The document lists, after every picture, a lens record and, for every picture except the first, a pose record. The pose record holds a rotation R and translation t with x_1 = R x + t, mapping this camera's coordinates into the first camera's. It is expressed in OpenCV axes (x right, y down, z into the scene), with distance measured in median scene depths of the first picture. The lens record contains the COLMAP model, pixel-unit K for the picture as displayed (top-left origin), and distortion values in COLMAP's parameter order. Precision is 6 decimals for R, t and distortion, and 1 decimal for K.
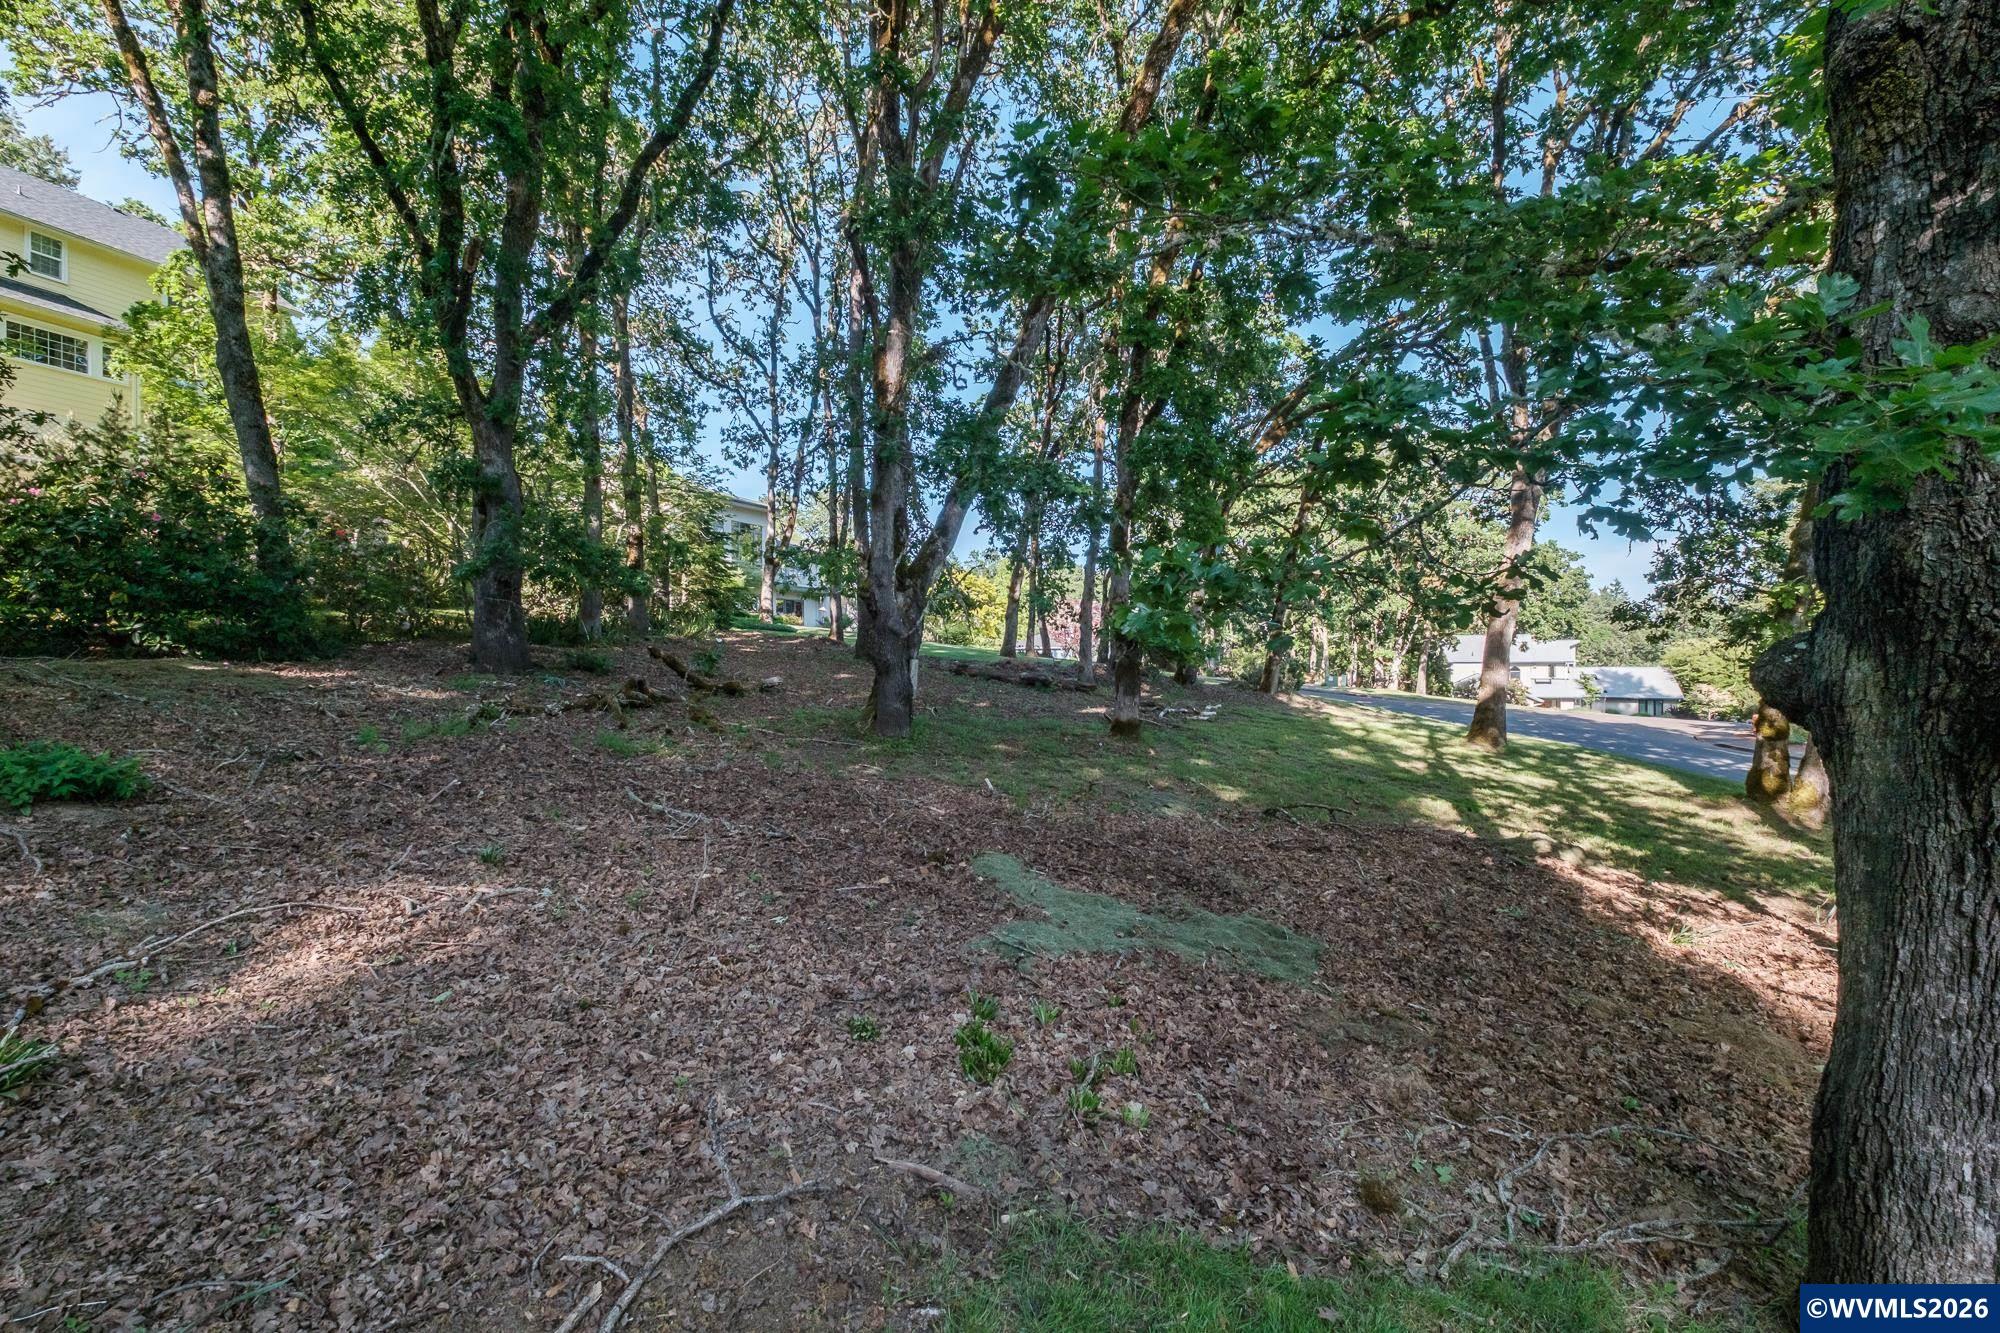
lens RADIAL K [[862.9, 0, 1009.4], [0, 862.9, 662.3], [0, 0, 1]] dist [-0.002953, -0.000368]
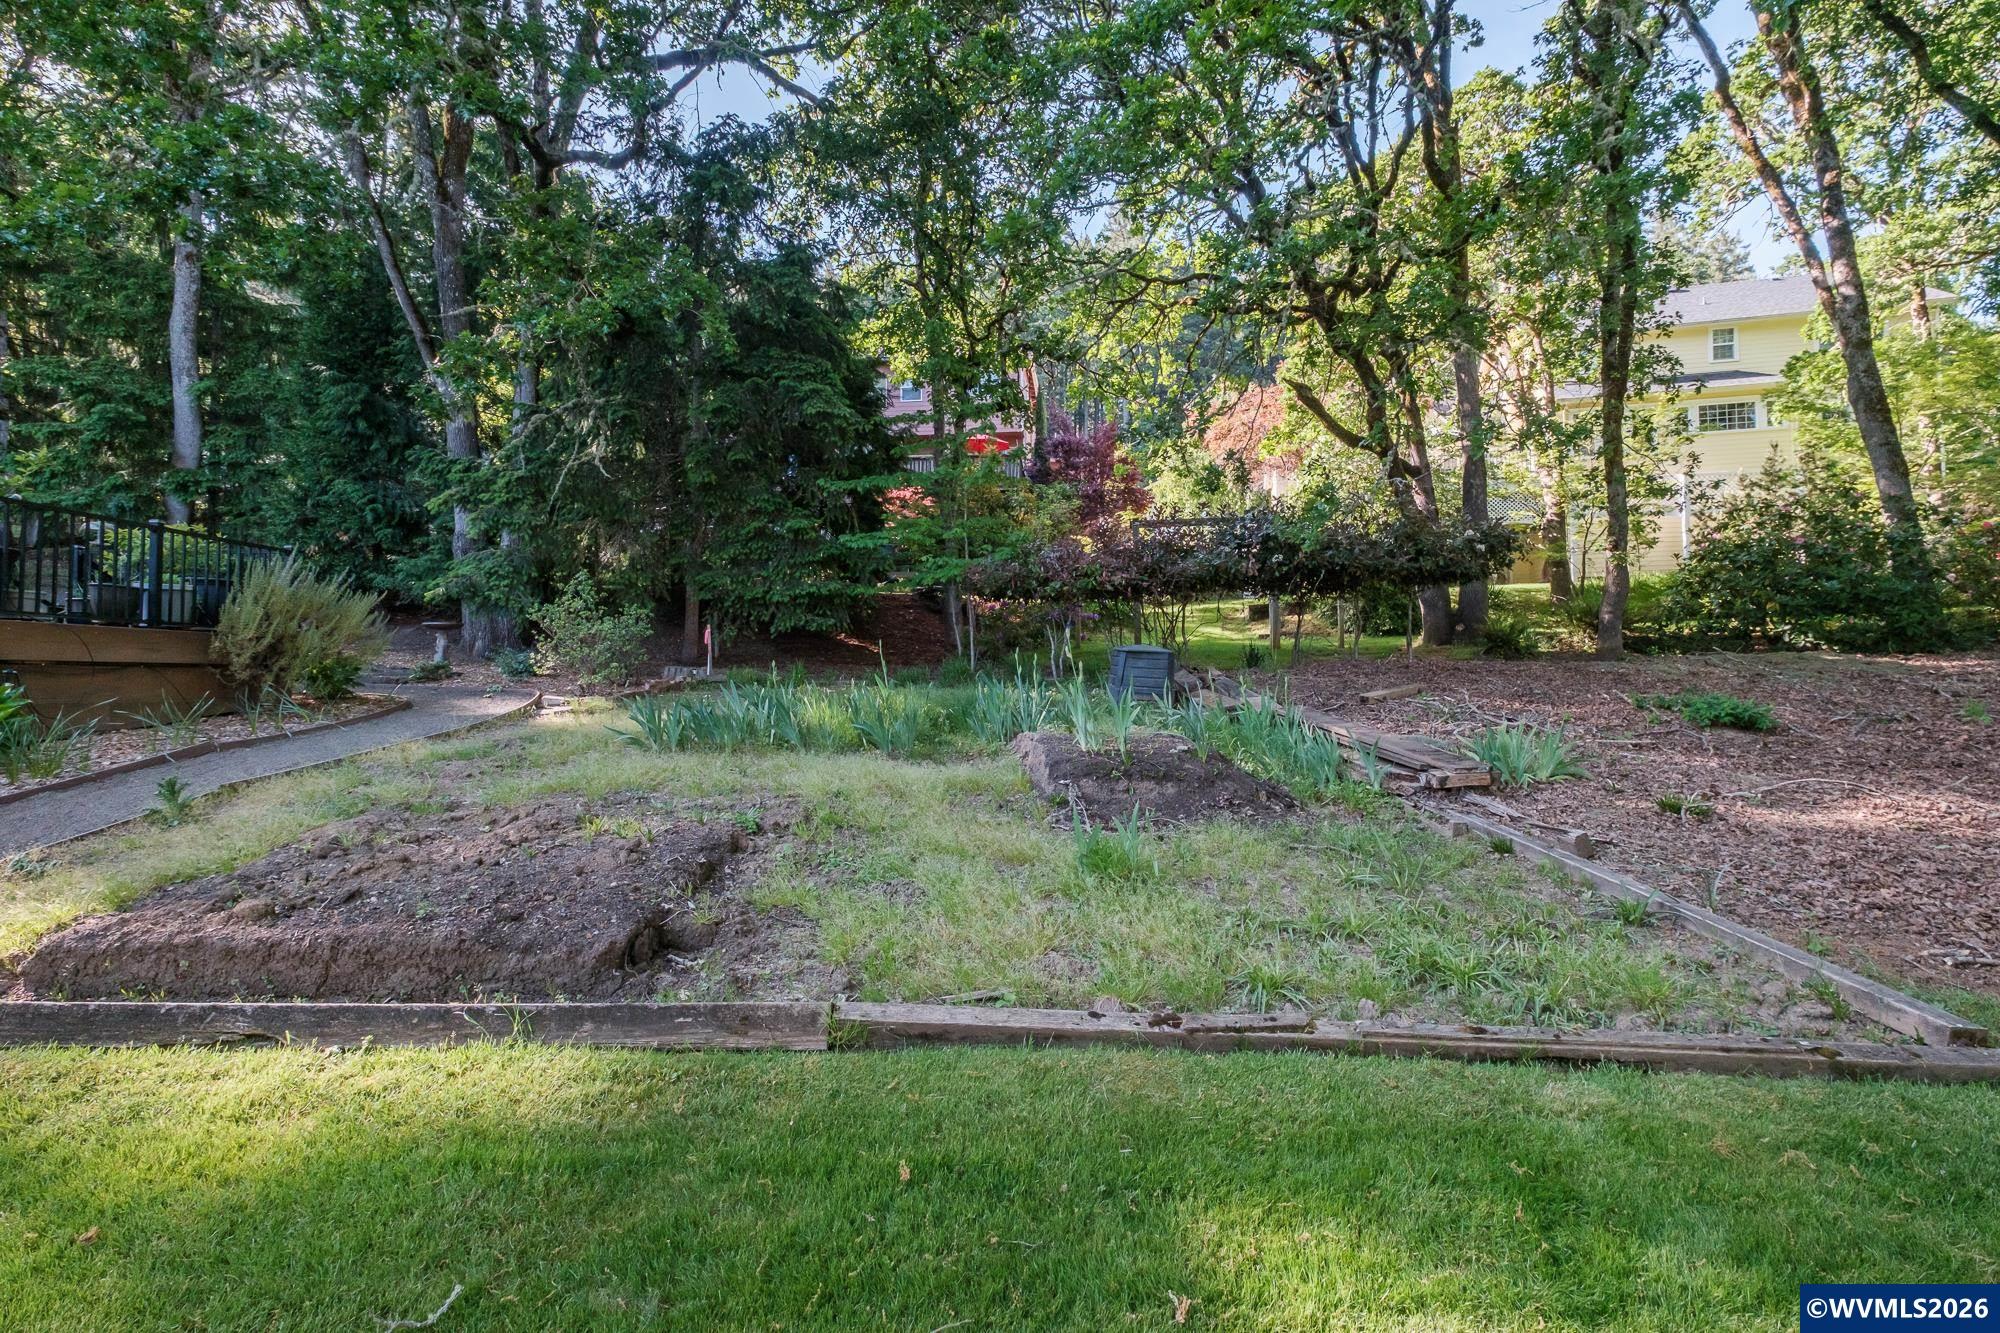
lens RADIAL K [[862.9, 0, 1004.3], [0, 862.9, 652.6], [0, 0, 1]] dist [-0.002953, -0.000368]
pose [[0.022154, -0.029938, -0.999306, 0.197206], [0.001434, 0.999551, -0.029913, 0.025862], [0.999754, -0.000770, 0.022187, -0.158956]]
